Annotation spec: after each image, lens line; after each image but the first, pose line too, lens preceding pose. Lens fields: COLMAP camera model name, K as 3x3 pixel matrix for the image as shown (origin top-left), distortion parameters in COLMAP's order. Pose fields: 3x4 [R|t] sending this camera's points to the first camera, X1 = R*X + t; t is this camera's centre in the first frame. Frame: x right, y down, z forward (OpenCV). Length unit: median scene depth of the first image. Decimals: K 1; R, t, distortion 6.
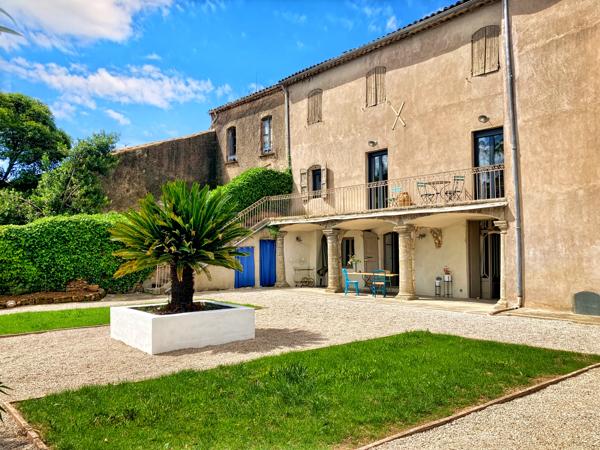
lens RADIAL K [[496.2, 0, 299.3], [0, 496.2, 224.9], [0, 0, 1]] dist [0.017261, 0.007455]
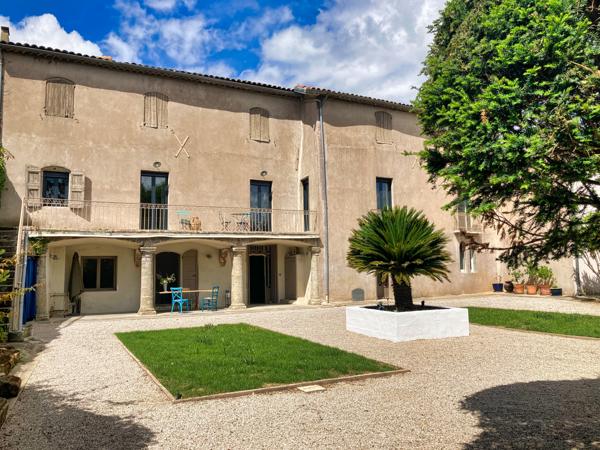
lens RADIAL K [[459.8, 0, 299.7], [0, 459.8, 224.7], [0, 0, 1]] dist [-0.010119, -0.007567]
pose [[0.220052, 0.091495, 0.971188, -0.737574], [-0.031787, 0.995735, -0.086605, 0.034135], [-0.974970, -0.011814, 0.222022, 0.534838]]
